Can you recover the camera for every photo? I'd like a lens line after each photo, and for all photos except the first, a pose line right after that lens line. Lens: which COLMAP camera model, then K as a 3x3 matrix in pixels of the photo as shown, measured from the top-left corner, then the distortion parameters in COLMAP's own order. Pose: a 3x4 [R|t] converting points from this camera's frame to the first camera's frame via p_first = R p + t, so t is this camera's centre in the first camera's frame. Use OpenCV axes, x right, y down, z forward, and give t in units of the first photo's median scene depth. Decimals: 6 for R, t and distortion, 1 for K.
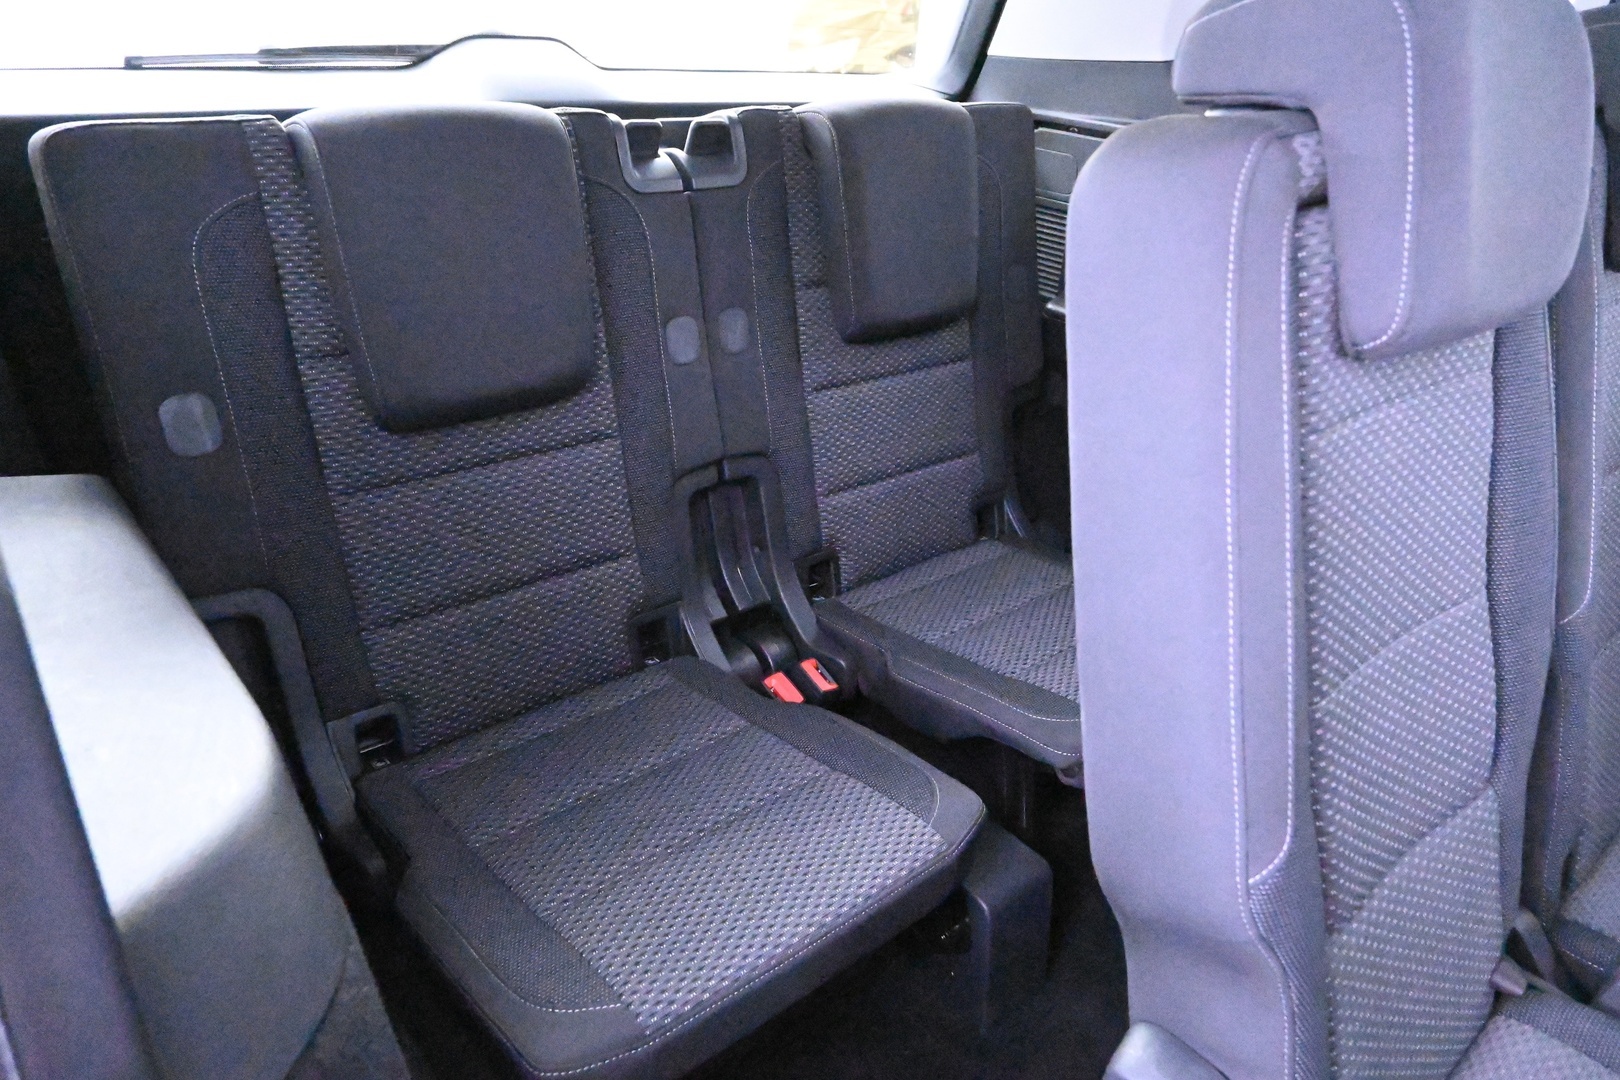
lens RADIAL K [[1120.7, 0, 802.9], [0, 1120.7, 542.6], [0, 0, 1]] dist [0.008208, 0.001876]
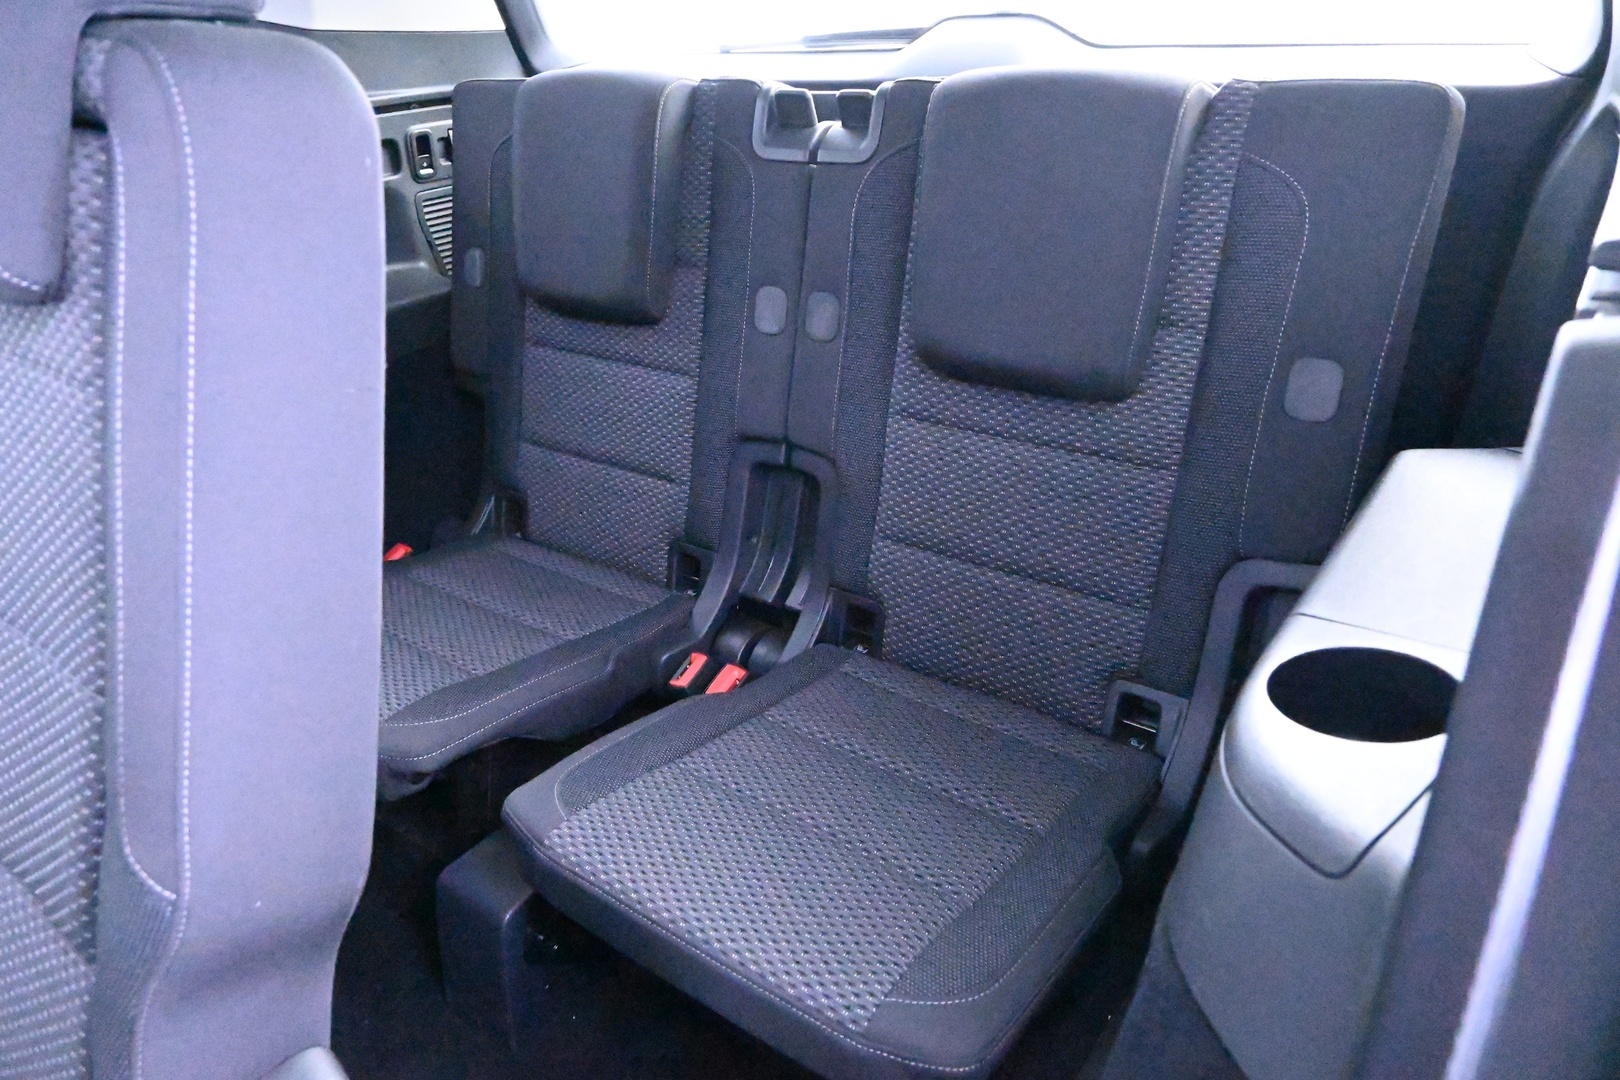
lens RADIAL K [[1120.7, 0, 802.7], [0, 1120.7, 538.7], [0, 0, 1]] dist [0.008208, 0.001876]
pose [[0.157835, 0.348765, -0.923824, 0.852881], [-0.370677, 0.888060, 0.271934, -0.269141], [0.915252, 0.299520, 0.269446, 0.779159]]
